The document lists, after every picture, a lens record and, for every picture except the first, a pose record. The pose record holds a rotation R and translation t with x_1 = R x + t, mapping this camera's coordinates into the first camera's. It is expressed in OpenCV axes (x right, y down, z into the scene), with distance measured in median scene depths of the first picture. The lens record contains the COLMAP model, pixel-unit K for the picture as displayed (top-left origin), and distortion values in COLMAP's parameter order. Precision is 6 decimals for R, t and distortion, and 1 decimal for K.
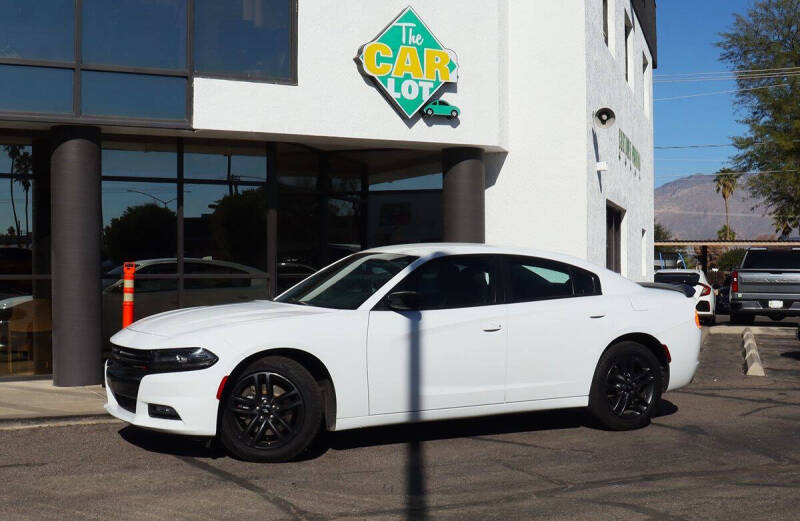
lens RADIAL K [[1087.4, 0, 400.0], [0, 1087.4, 260.5], [0, 0, 1]] dist [-0.134466, 0.061037]
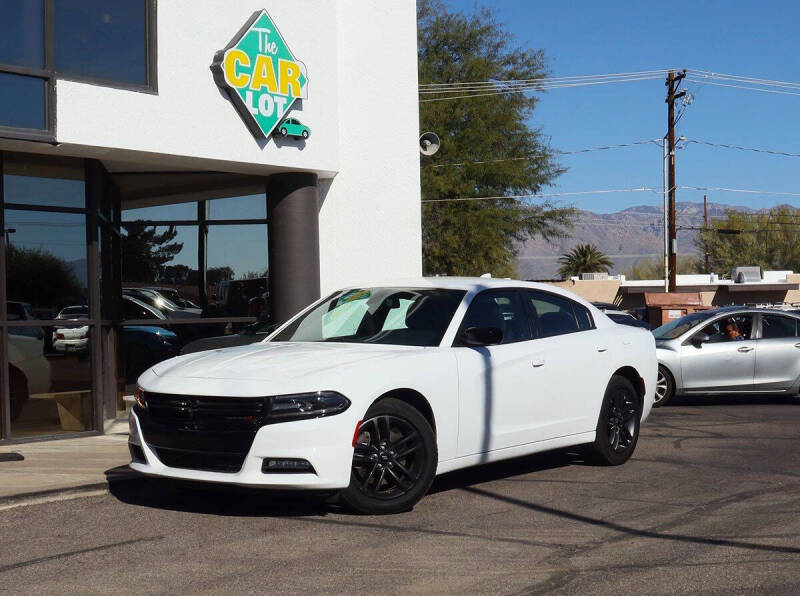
lens RADIAL K [[1354.7, 0, 400.0], [0, 1354.7, 298.0], [0, 0, 1]] dist [-0.141587, -0.076204]
pose [[0.904528, -0.011128, 0.426269, -0.361110], [0.015870, 0.999845, -0.007574, 0.007550], [-0.426119, 0.013616, 0.904565, -0.025787]]
